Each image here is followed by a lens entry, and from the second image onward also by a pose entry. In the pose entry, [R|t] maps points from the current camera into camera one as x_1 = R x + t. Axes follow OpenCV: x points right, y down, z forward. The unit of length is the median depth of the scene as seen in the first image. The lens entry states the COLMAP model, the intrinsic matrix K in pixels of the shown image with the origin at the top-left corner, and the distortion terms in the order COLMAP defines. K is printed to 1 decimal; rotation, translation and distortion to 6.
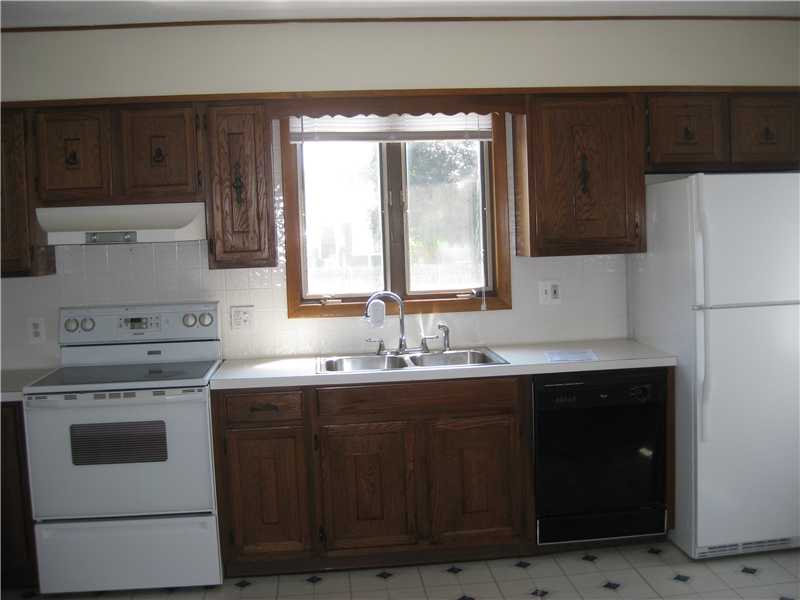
lens RADIAL K [[899.6, 0, 399.3], [0, 899.6, 283.3], [0, 0, 1]] dist [-0.093739, -0.039579]
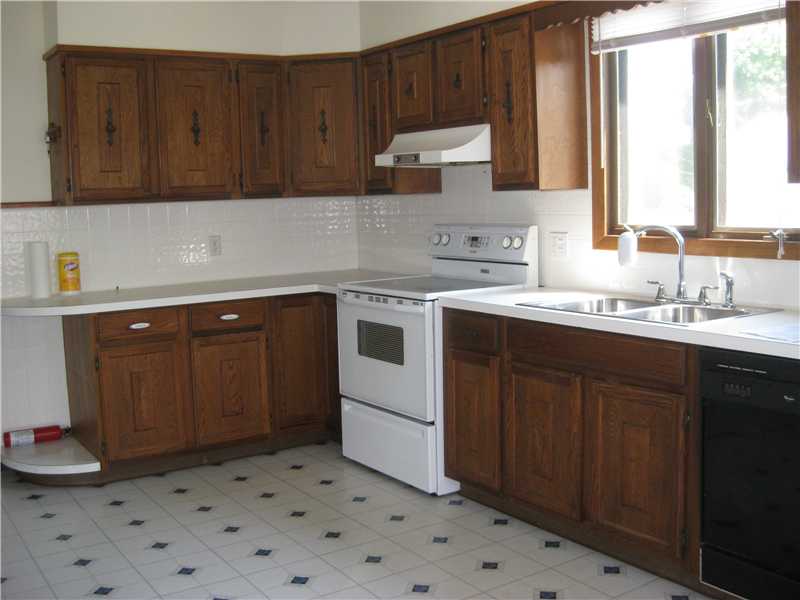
lens RADIAL K [[899.6, 0, 399.3], [0, 899.6, 283.3], [0, 0, 1]] dist [-0.093739, -0.039579]
pose [[0.470255, 0.107407, -0.875970, 0.608522], [-0.043182, 0.994178, 0.098720, -0.007367], [0.881474, -0.008597, 0.472155, 0.423909]]
